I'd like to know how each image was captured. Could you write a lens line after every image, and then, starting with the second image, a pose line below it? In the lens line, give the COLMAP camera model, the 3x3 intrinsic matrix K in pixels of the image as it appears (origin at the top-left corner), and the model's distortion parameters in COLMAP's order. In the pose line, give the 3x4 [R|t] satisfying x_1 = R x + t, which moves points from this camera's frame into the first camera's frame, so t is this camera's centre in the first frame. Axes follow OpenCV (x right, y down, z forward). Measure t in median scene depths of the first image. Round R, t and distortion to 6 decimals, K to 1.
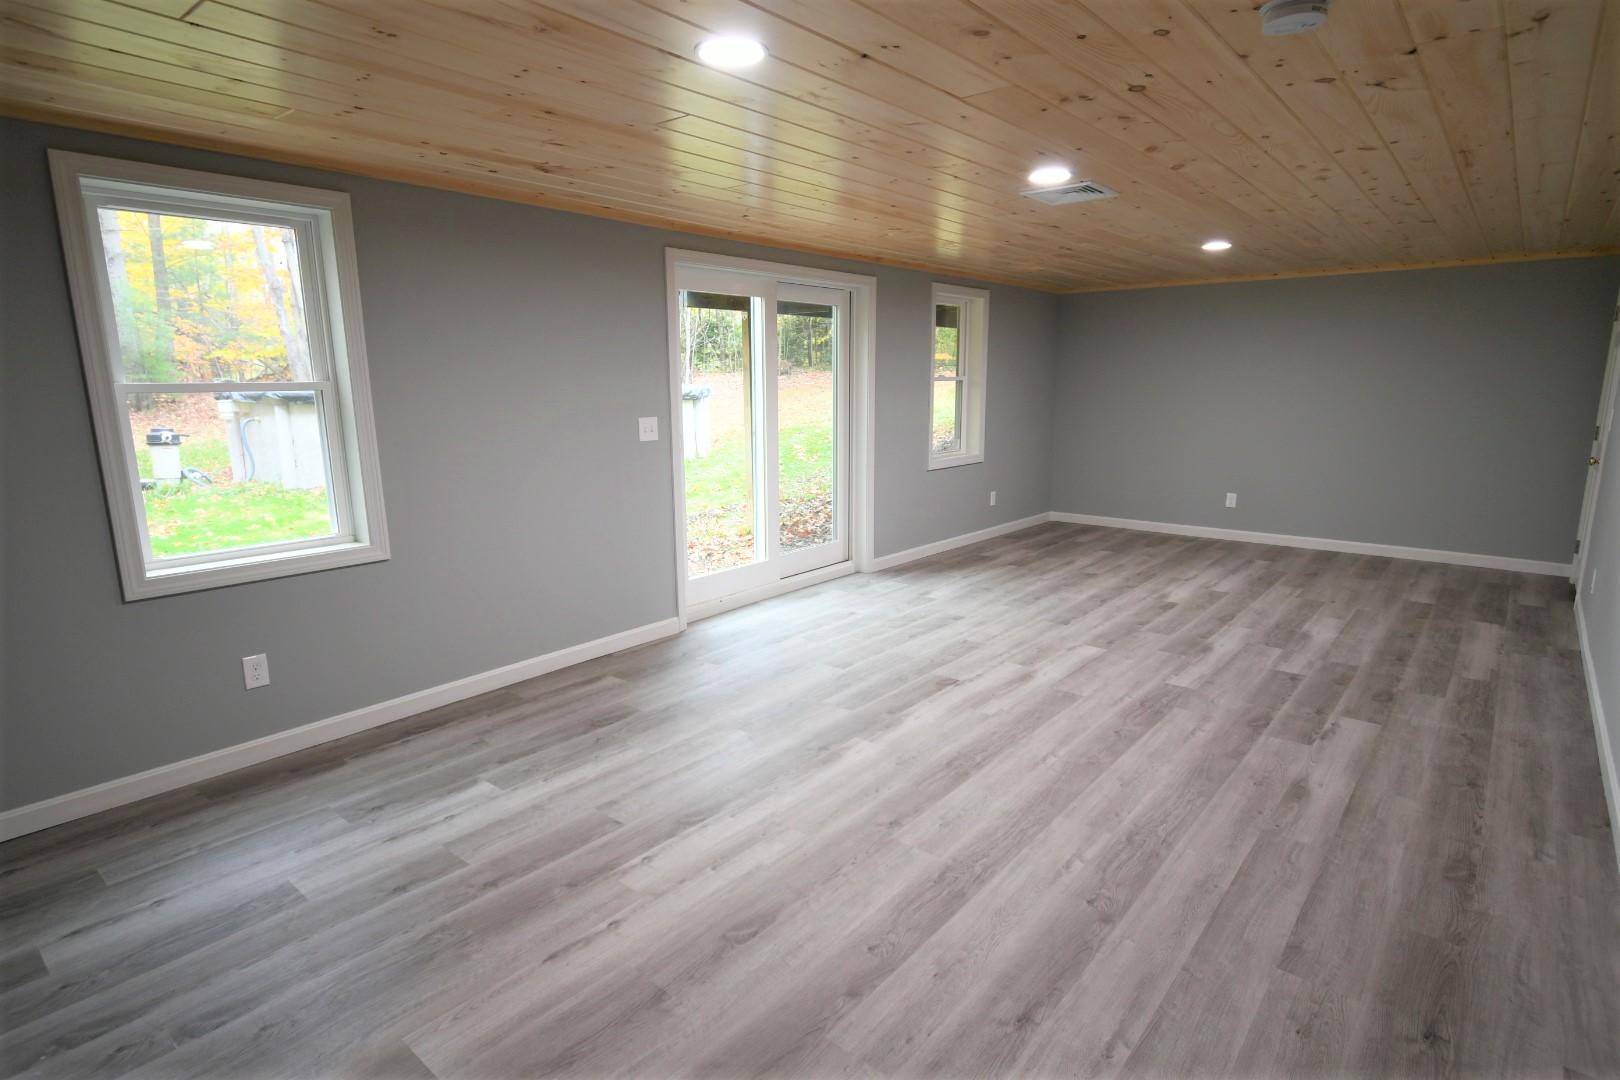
lens RADIAL K [[838.3, 0, 810.0], [0, 838.3, 540.0], [0, 0, 1]] dist [0.002554, 0.001182]
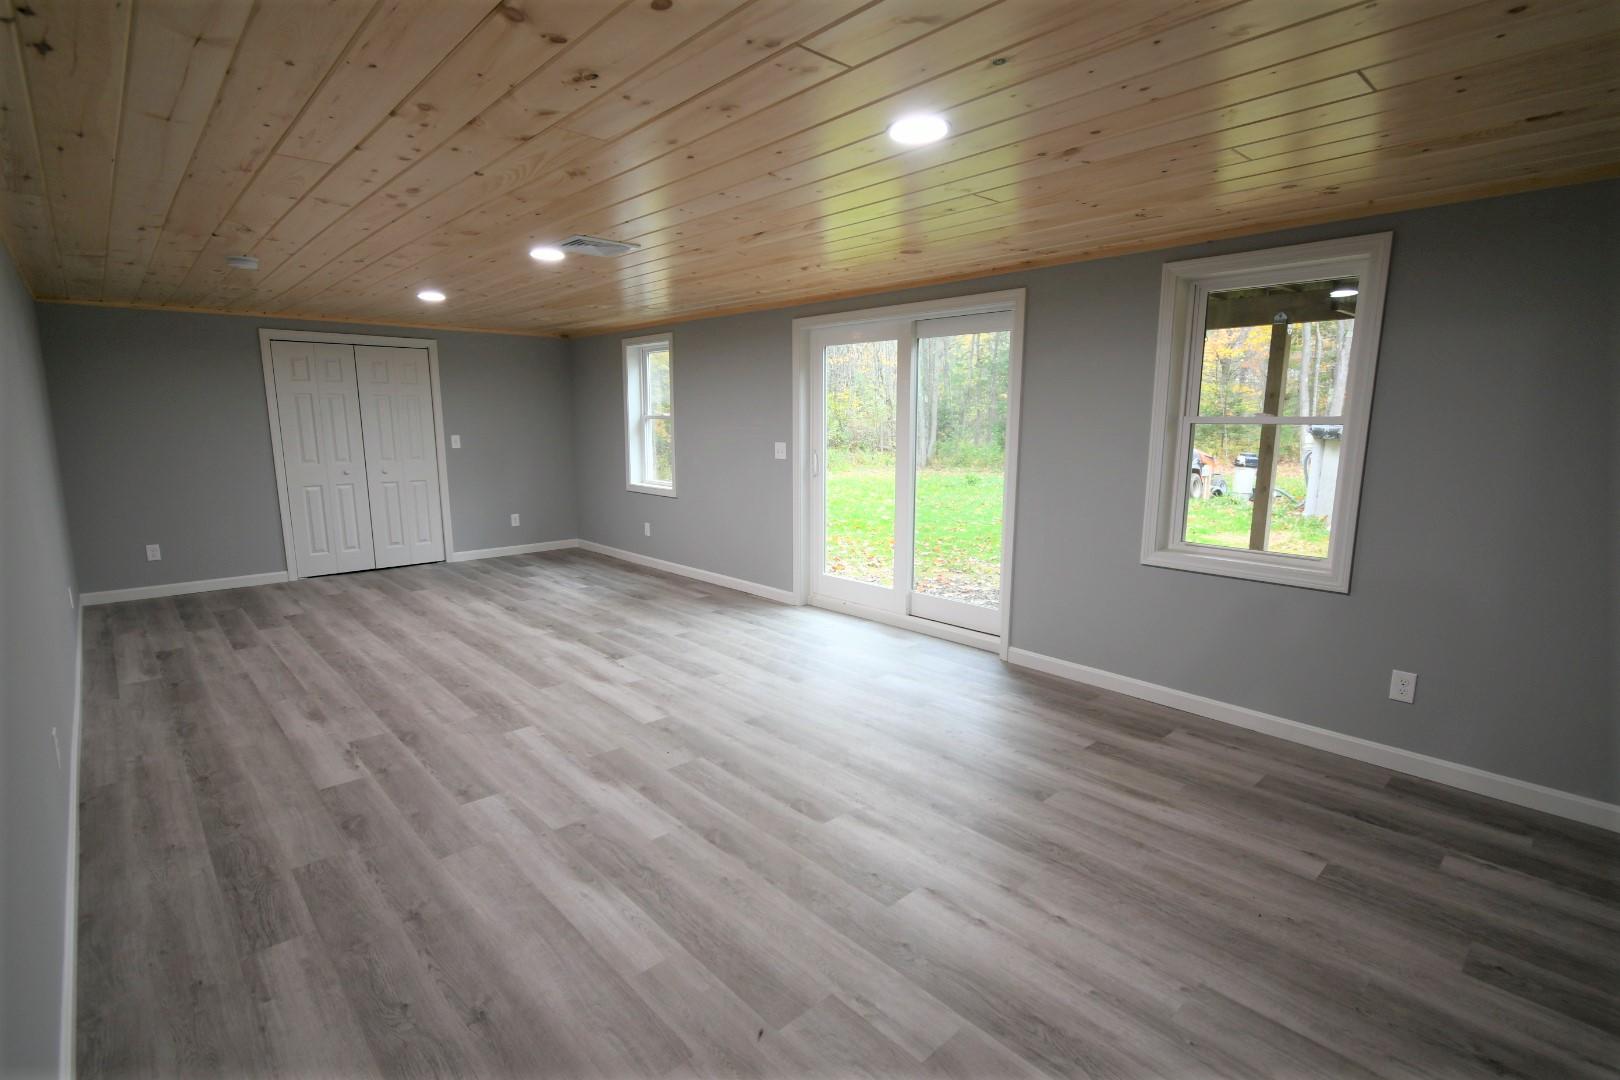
lens RADIAL K [[748.4, 0, 810.0], [0, 748.4, 540.0], [0, 0, 1]] dist [0.001891, -0.000403]
pose [[-0.108925, 0.168996, -0.979579, 1.334618], [-0.192972, 0.963101, 0.187611, -0.293935], [0.975140, 0.209466, -0.072294, 1.474139]]
